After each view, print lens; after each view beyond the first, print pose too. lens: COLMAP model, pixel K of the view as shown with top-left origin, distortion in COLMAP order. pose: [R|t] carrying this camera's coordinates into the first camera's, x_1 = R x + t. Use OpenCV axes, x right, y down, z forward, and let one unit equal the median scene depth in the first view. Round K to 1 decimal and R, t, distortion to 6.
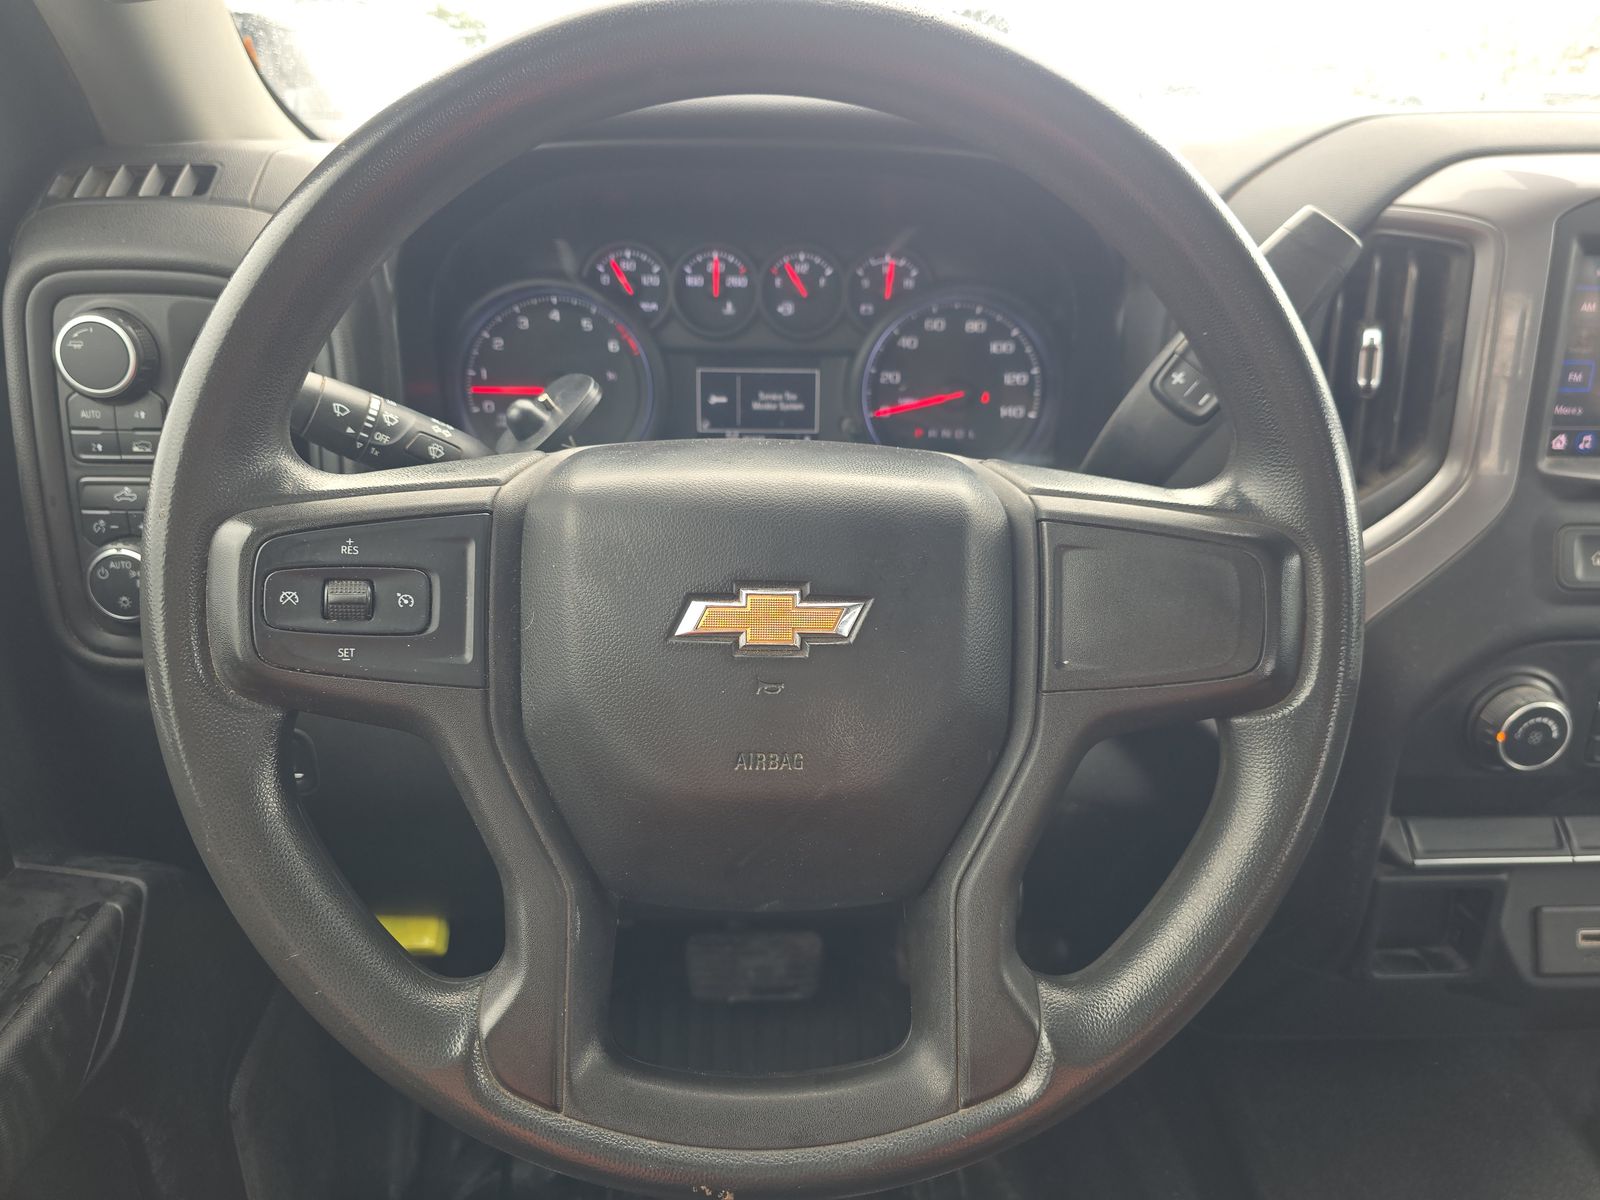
lens RADIAL K [[1073.2, 0, 793.9], [0, 1073.2, 574.2], [0, 0, 1]] dist [0.037781, -0.050859]
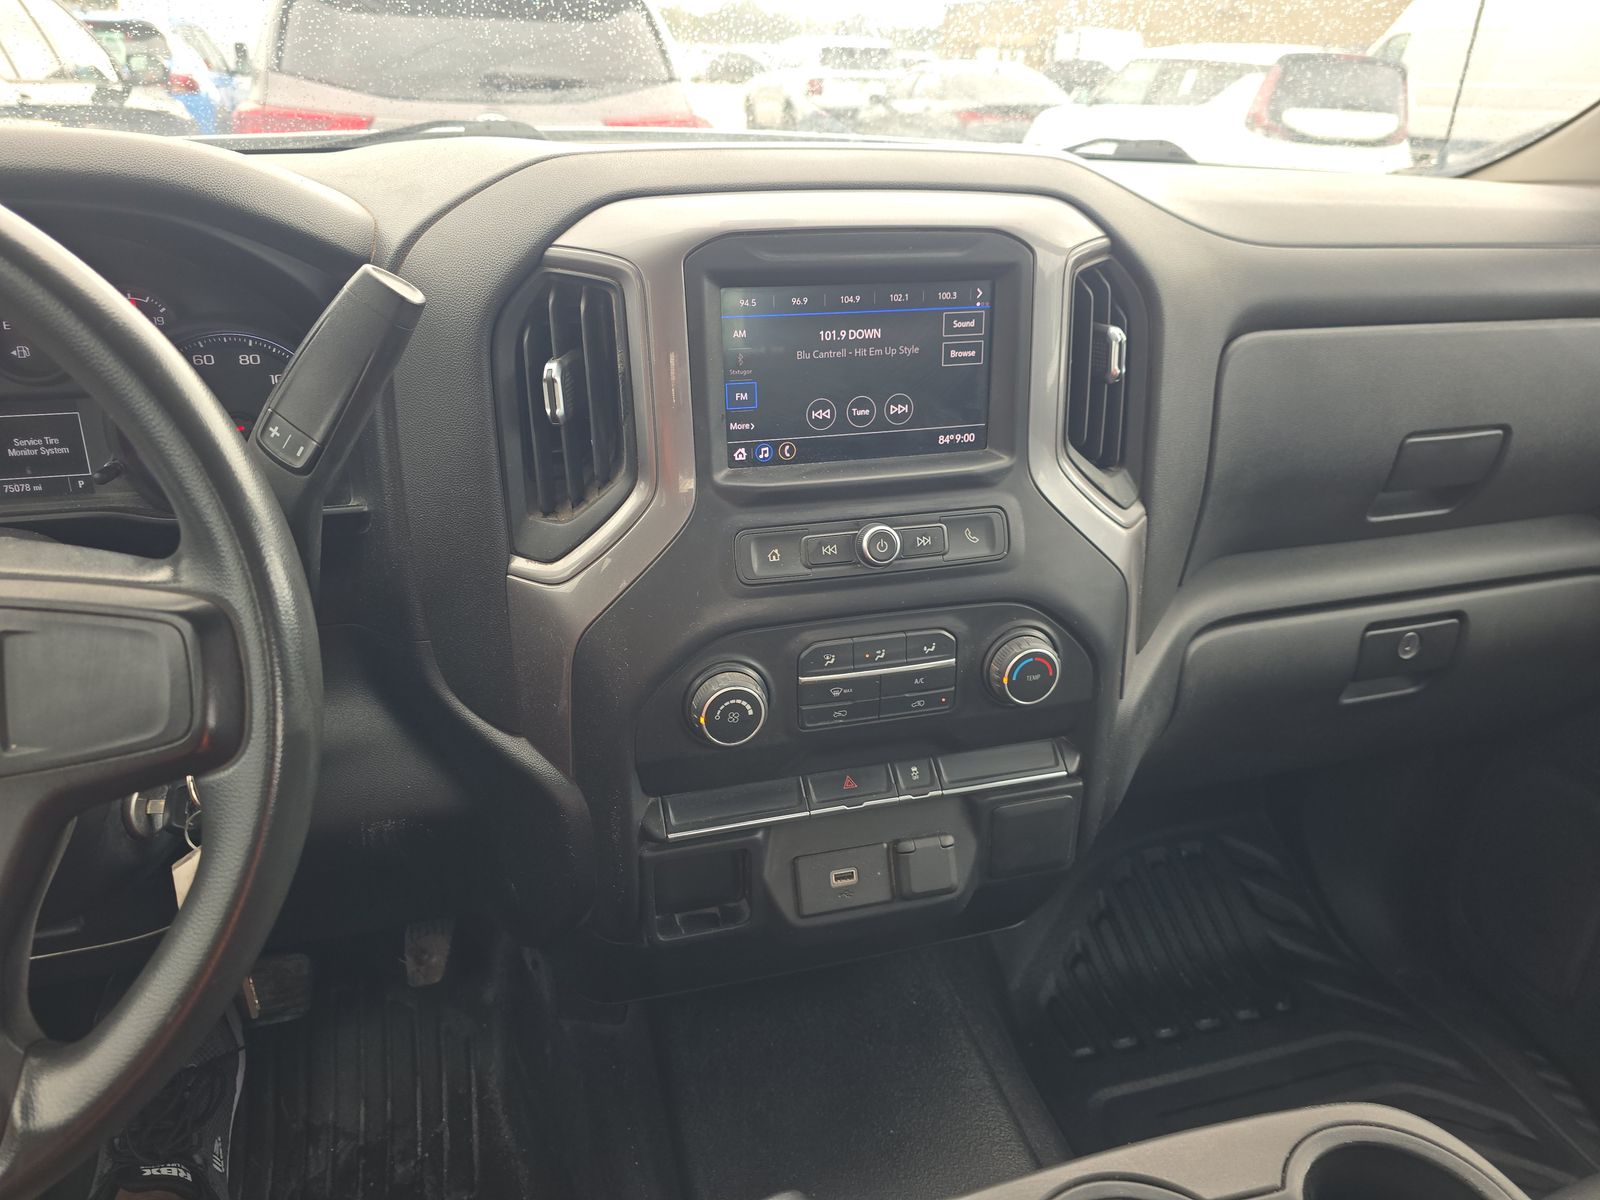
lens RADIAL K [[1091.3, 0, 796.8], [0, 1091.3, 589.8], [0, 0, 1]] dist [0.056052, -0.055259]
pose [[0.970235, -0.094946, 0.222777, 0.503720], [0.085336, 0.994973, 0.052399, -0.036455], [-0.226632, -0.031829, 0.973460, -0.129408]]
